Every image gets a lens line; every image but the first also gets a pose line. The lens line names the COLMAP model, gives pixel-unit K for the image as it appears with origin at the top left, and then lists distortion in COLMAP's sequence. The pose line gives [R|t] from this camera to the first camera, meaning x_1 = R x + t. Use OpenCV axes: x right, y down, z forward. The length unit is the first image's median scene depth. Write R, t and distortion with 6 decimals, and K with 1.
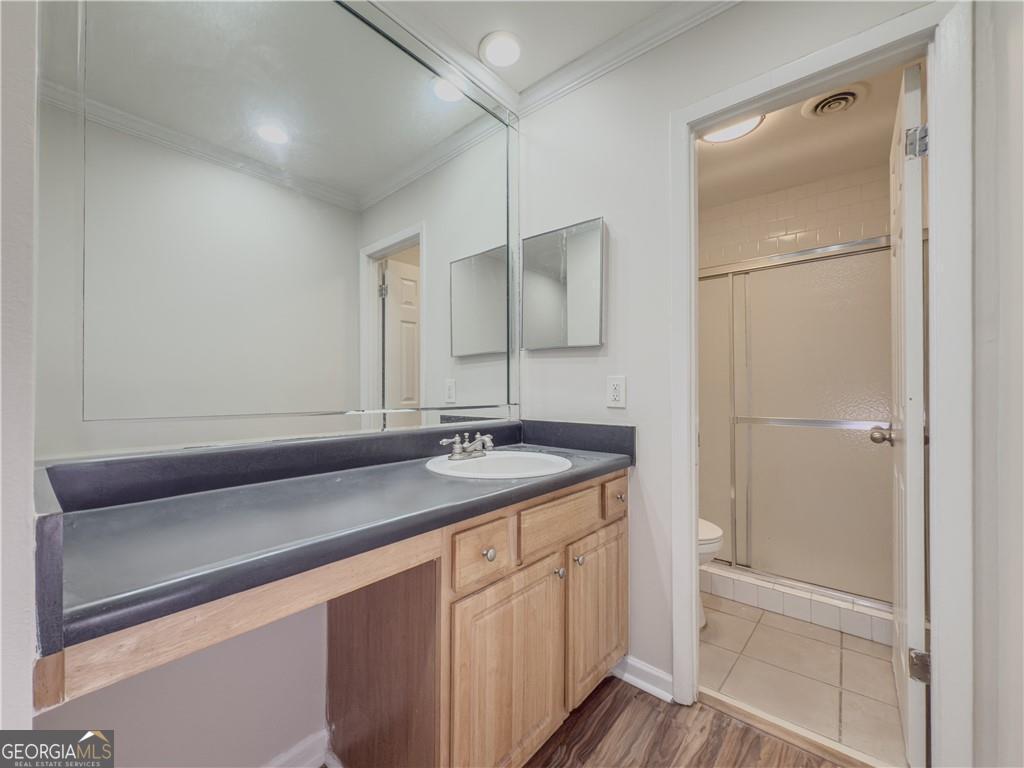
lens RADIAL K [[406.7, 0, 509.5], [0, 406.7, 387.1], [0, 0, 1]] dist [-0.007380, -0.000311]
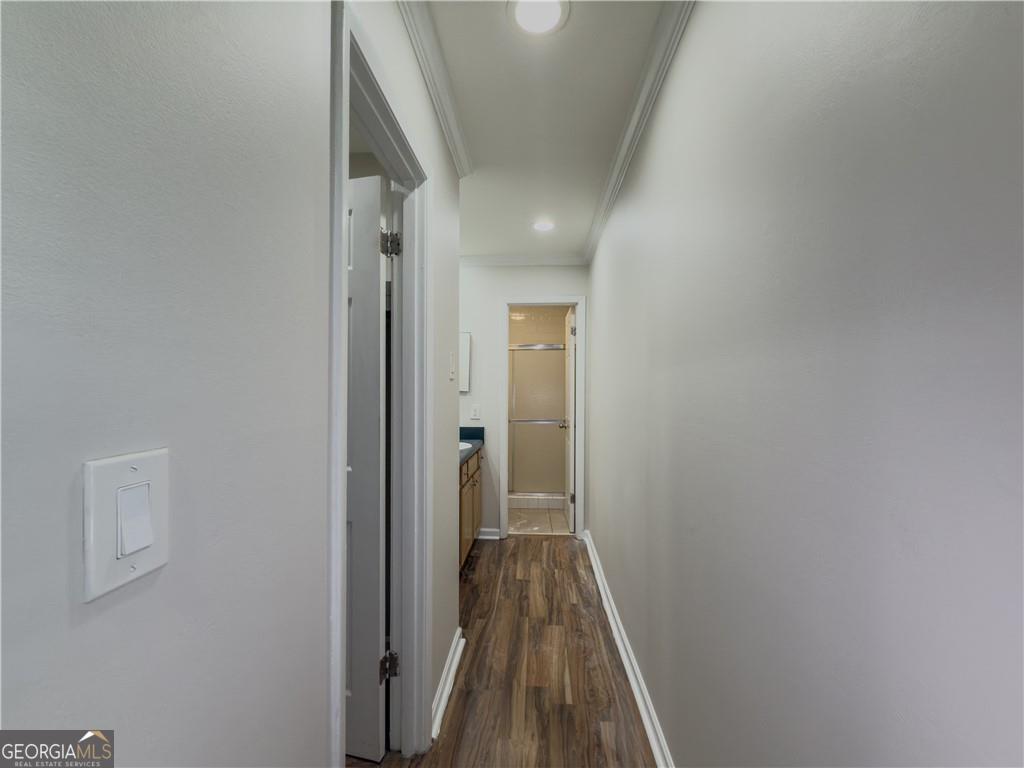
lens RADIAL K [[406.7, 0, 520.7], [0, 406.7, 391.4], [0, 0, 1]] dist [-0.007380, -0.000311]
pose [[0.786660, -0.000794, 0.617385, -1.025095], [-0.005015, 0.999958, 0.007677, -0.133343], [-0.617365, -0.009136, 0.786623, -1.007193]]
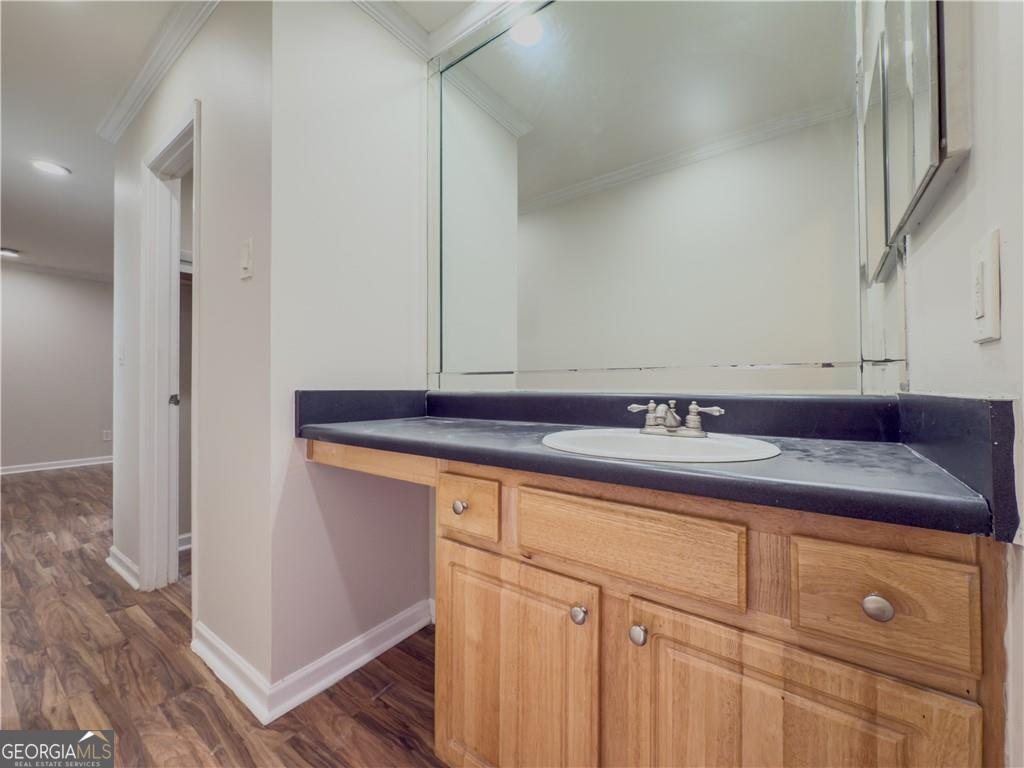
lens RADIAL K [[406.7, 0, 519.2], [0, 406.7, 383.0], [0, 0, 1]] dist [-0.007380, -0.000311]
pose [[0.098618, -0.012125, -0.995052, 0.602200], [0.010240, 0.999885, -0.011169, 0.092278], [0.995073, -0.009088, 0.098731, 0.701201]]
